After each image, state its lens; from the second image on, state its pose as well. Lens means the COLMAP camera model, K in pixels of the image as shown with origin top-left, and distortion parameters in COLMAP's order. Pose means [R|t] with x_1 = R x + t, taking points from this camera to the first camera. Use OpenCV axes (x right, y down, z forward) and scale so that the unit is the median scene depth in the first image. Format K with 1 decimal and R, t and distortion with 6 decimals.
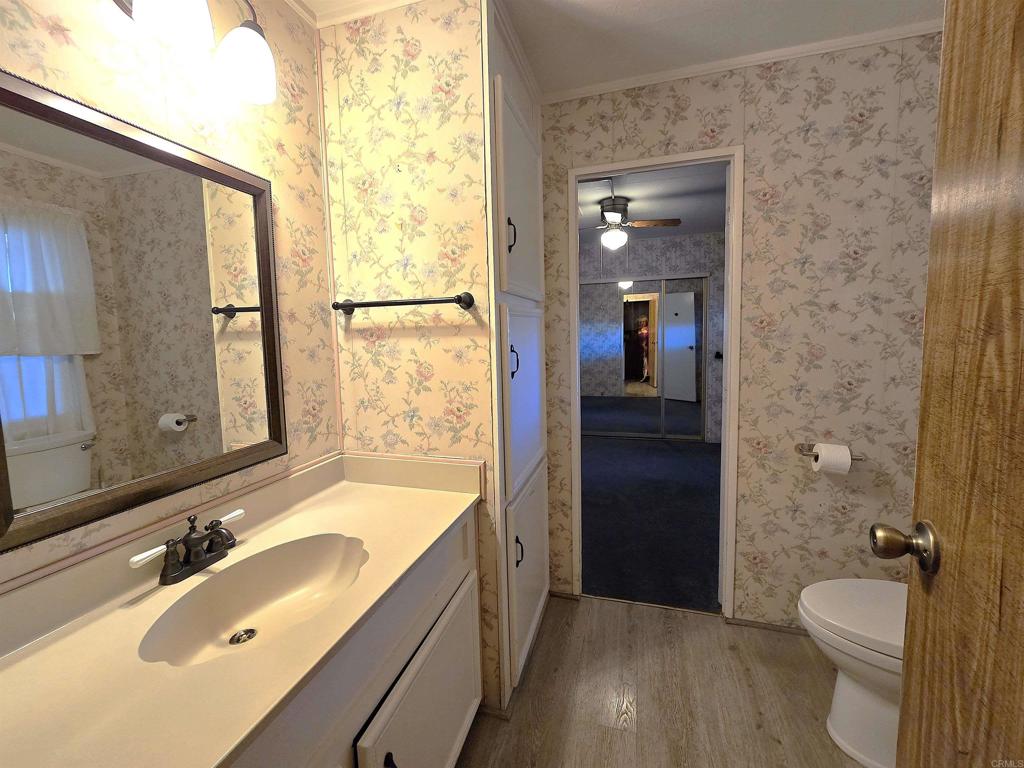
lens RADIAL K [[425.3, 0, 512.0], [0, 425.3, 370.1], [0, 0, 1]] dist [-0.001569, 0.000259]
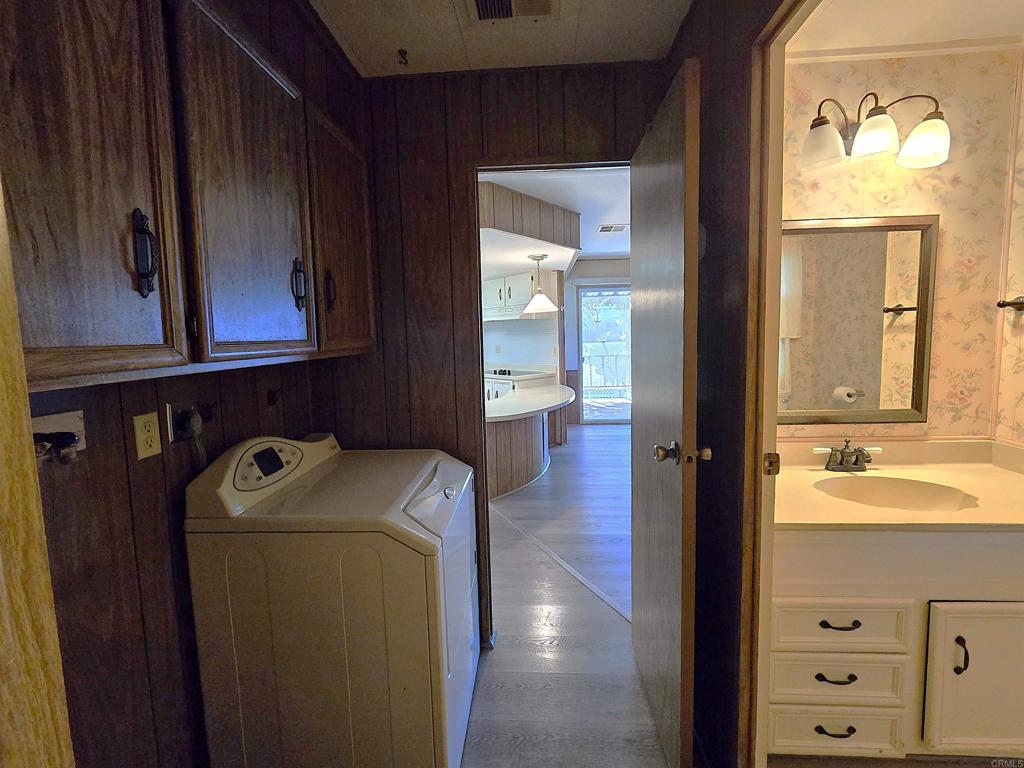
lens RADIAL K [[425.3, 0, 512.0], [0, 425.3, 370.1], [0, 0, 1]] dist [-0.001569, 0.000259]
pose [[0.218879, 0.100834, -0.970528, 0.386366], [-0.058570, 0.994210, 0.090086, -0.005485], [0.973993, 0.037126, 0.223518, -0.469096]]
